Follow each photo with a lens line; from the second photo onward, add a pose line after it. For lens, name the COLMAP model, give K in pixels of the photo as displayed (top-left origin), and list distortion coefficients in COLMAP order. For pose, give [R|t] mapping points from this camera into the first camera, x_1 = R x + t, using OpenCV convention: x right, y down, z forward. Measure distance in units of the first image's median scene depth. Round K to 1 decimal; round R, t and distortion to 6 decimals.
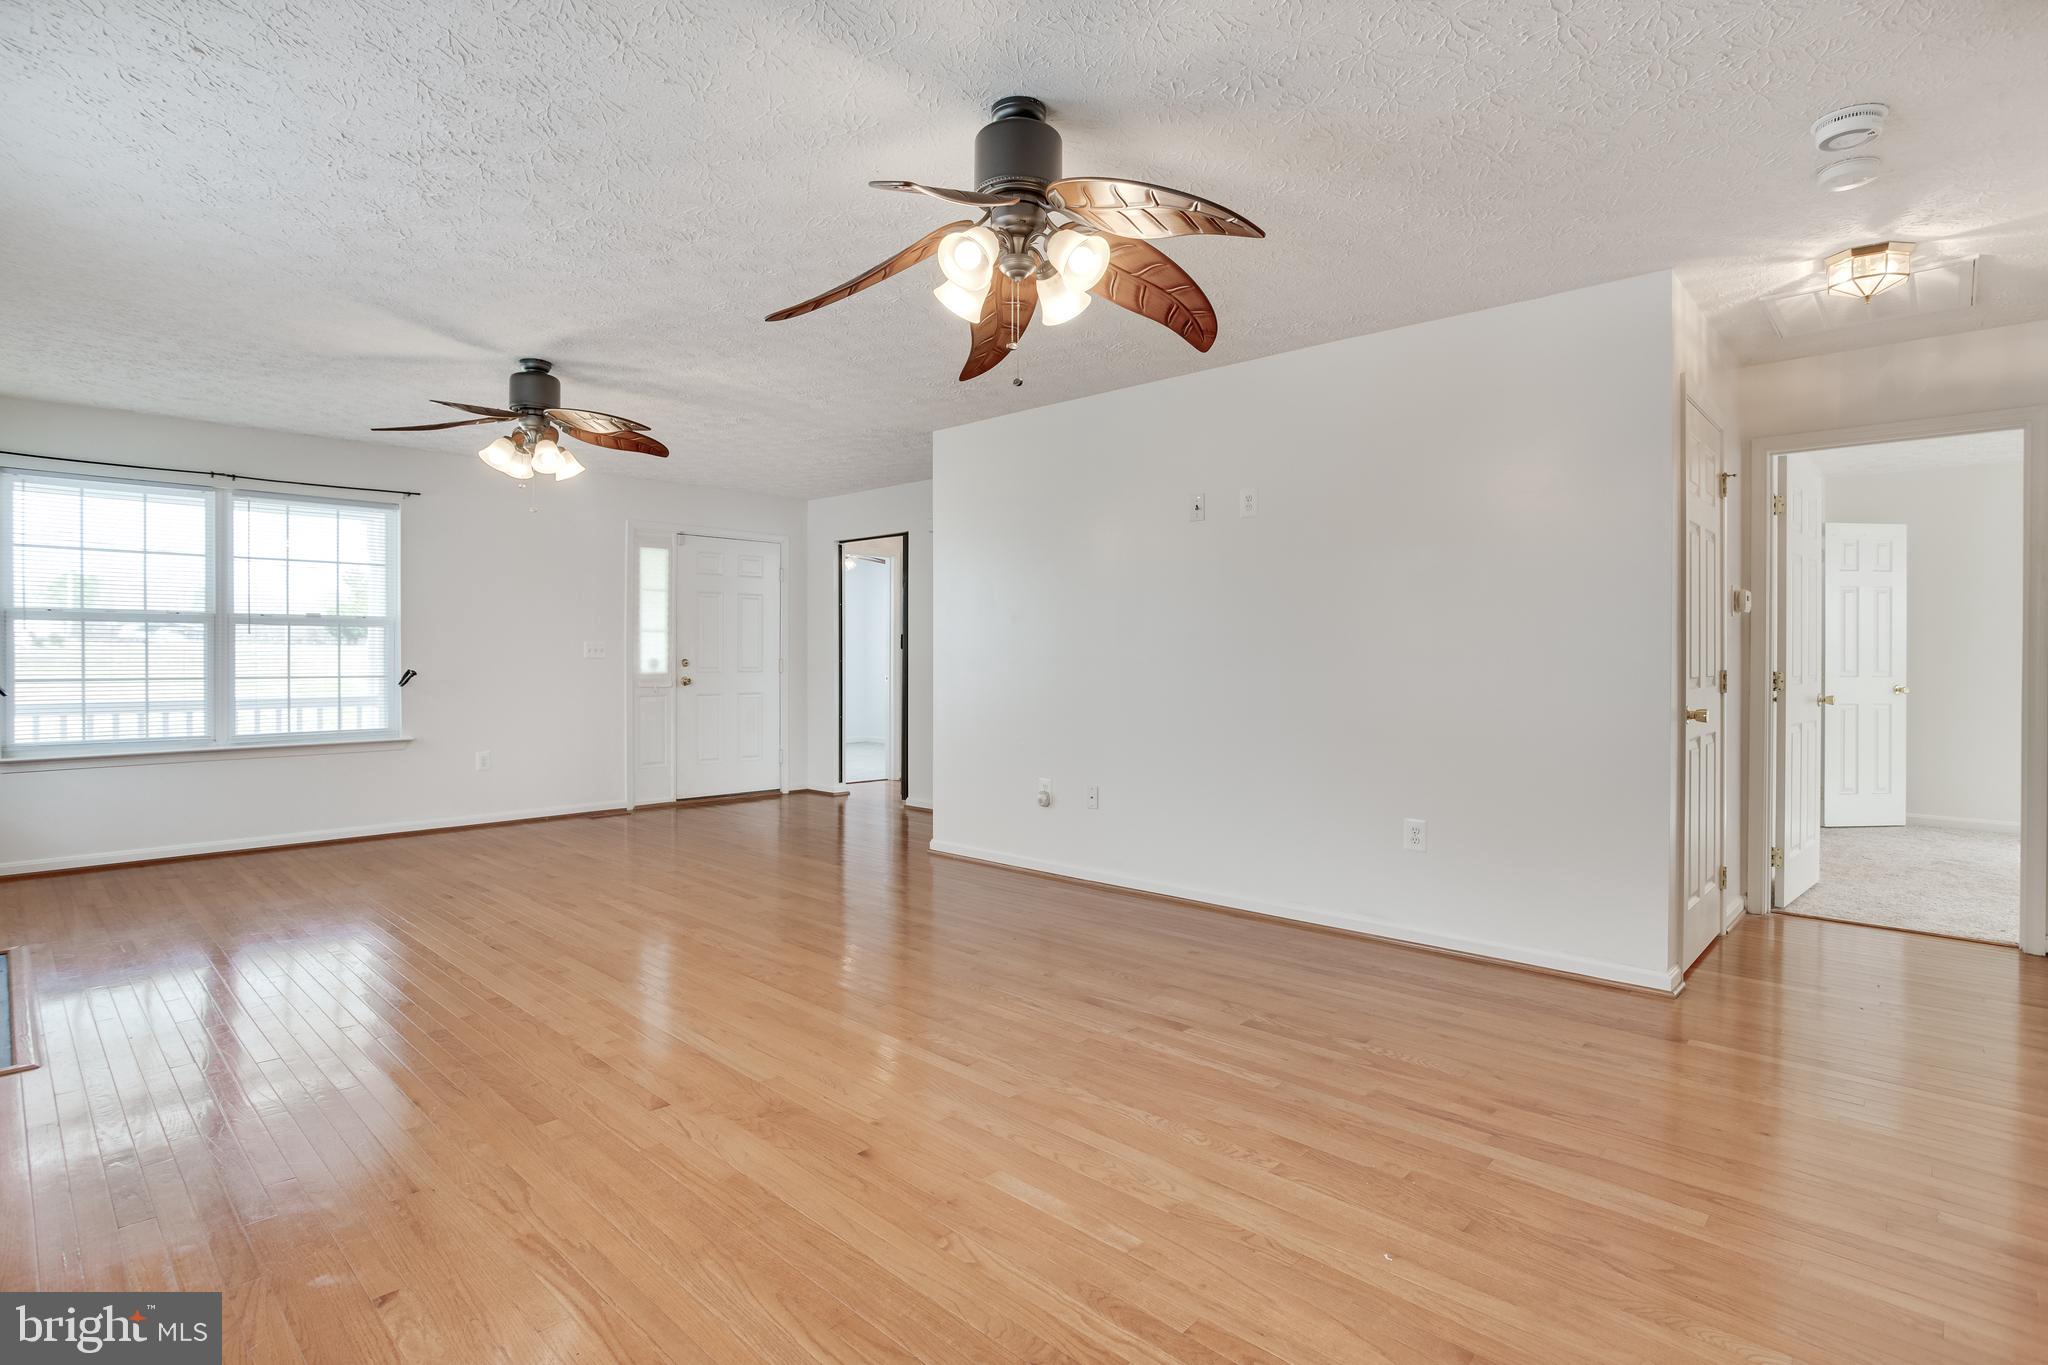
lens RADIAL K [[1014.0, 0, 1025.3], [0, 1014.0, 656.6], [0, 0, 1]] dist [-0.044799, 0.020237]
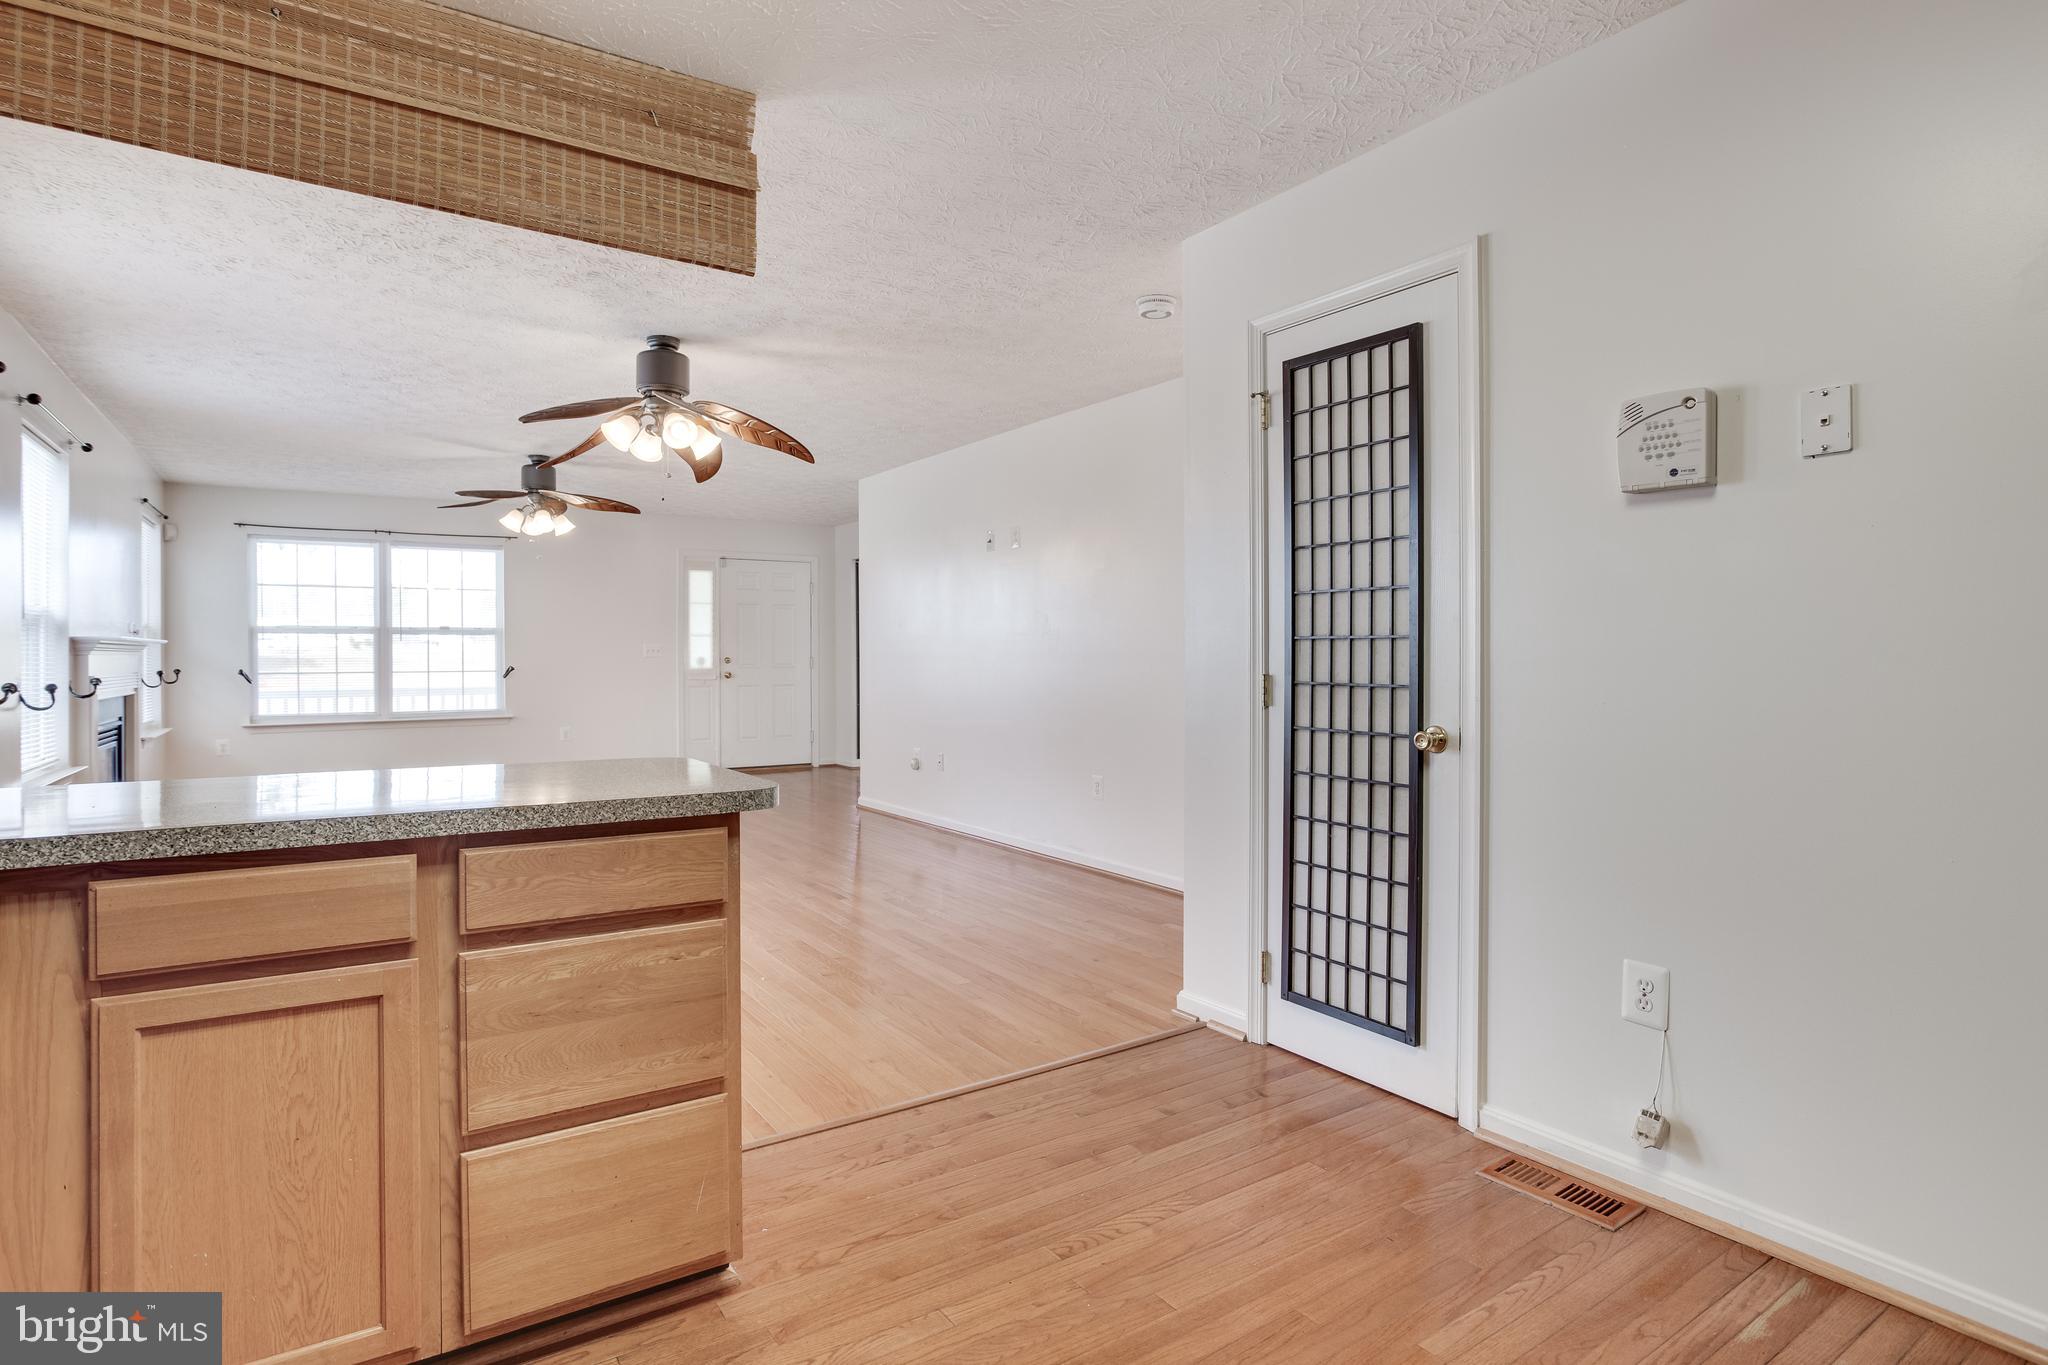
lens RADIAL K [[1031.7, 0, 1025.0], [0, 1031.7, 653.8], [0, 0, 1]] dist [-0.026806, 0.001013]
pose [[0.977946, -0.005307, -0.208790, 0.413810], [0.005390, 0.999985, -0.000171, -0.000166], [0.208788, -0.000958, 0.977961, -0.255393]]
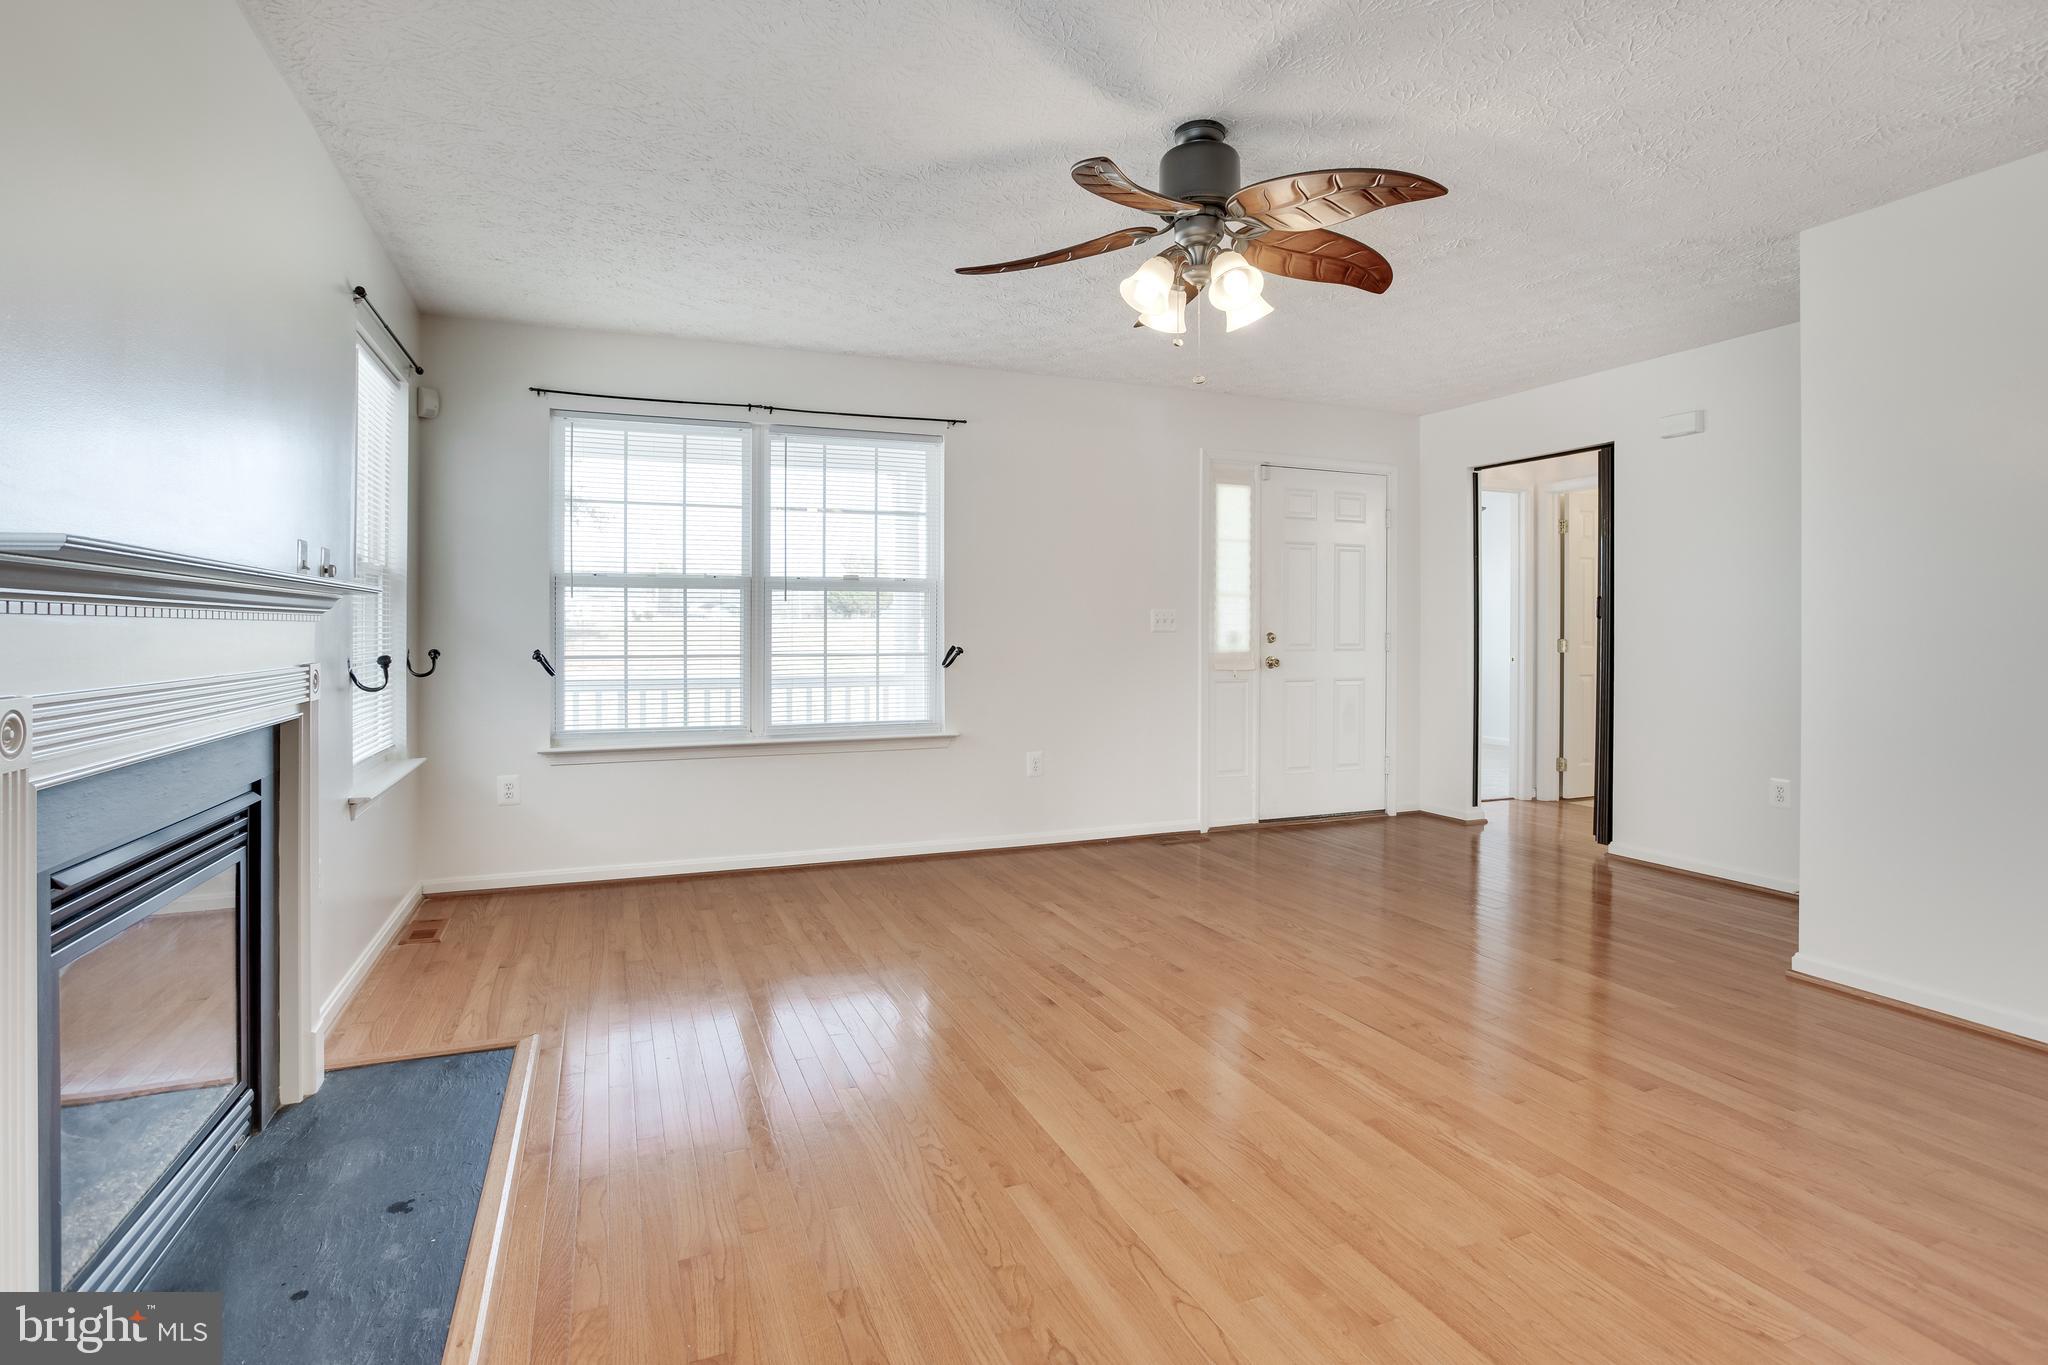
lens RADIAL K [[1039.5, 0, 1017.1], [0, 1039.5, 626.4], [0, 0, 1]] dist [-0.058614, 0.000046]
pose [[0.907056, -0.001771, -0.421006, -0.258368], [0.000348, 0.999994, -0.003458, 0.000270], [0.421010, 0.002990, 0.907051, 0.318403]]
